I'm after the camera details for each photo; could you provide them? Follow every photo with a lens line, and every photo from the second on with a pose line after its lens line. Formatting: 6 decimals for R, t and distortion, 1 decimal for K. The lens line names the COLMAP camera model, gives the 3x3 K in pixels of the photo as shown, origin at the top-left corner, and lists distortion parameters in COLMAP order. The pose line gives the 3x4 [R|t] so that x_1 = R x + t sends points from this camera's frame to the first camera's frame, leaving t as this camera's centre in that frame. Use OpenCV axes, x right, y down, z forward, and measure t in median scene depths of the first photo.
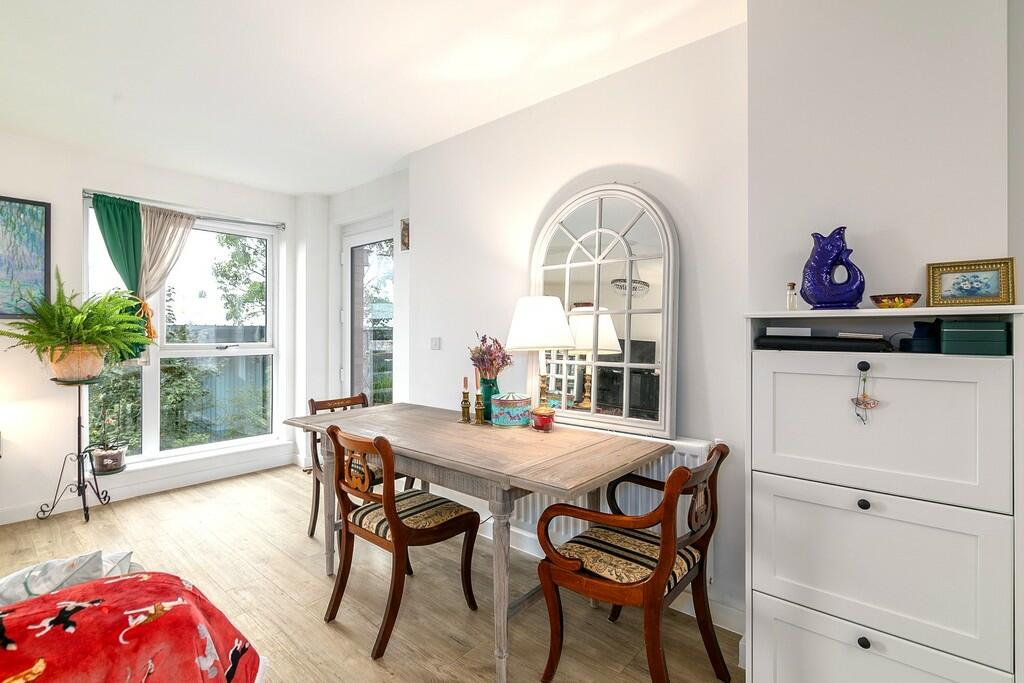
lens RADIAL K [[473.7, 0, 513.6], [0, 473.7, 332.0], [0, 0, 1]] dist [-0.004502, 0.000343]
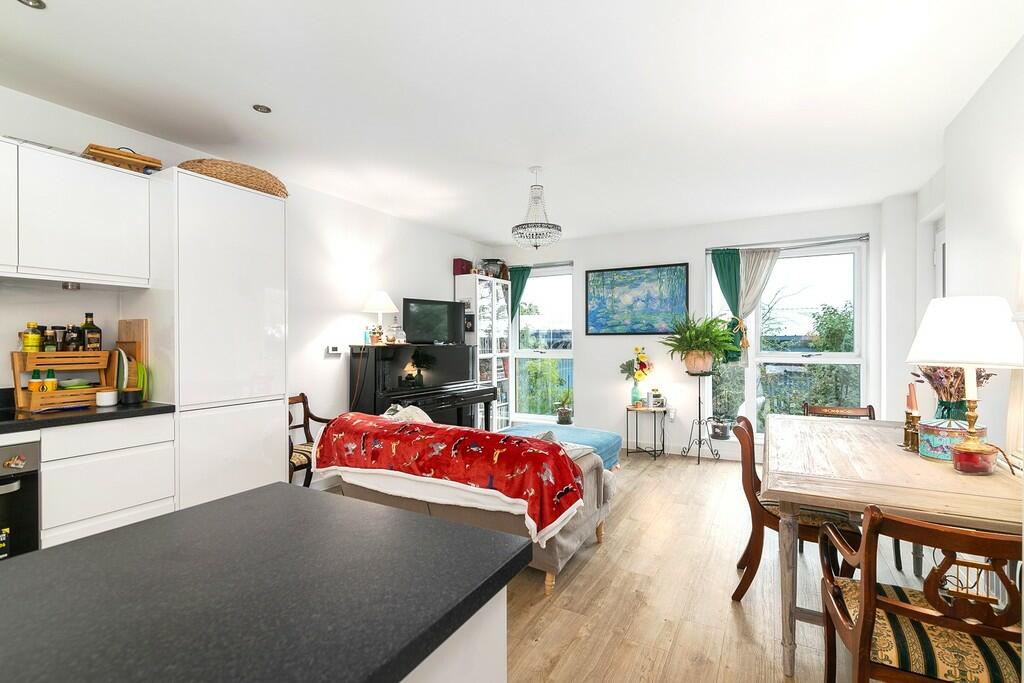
lens RADIAL K [[473.7, 0, 514.3], [0, 473.7, 342.7], [0, 0, 1]] dist [-0.004502, 0.000343]
pose [[0.191607, 0.001616, -0.981470, 0.462028], [0.000314, 0.999998, 0.001708, -0.001429], [0.981472, -0.000636, 0.191606, 0.096386]]
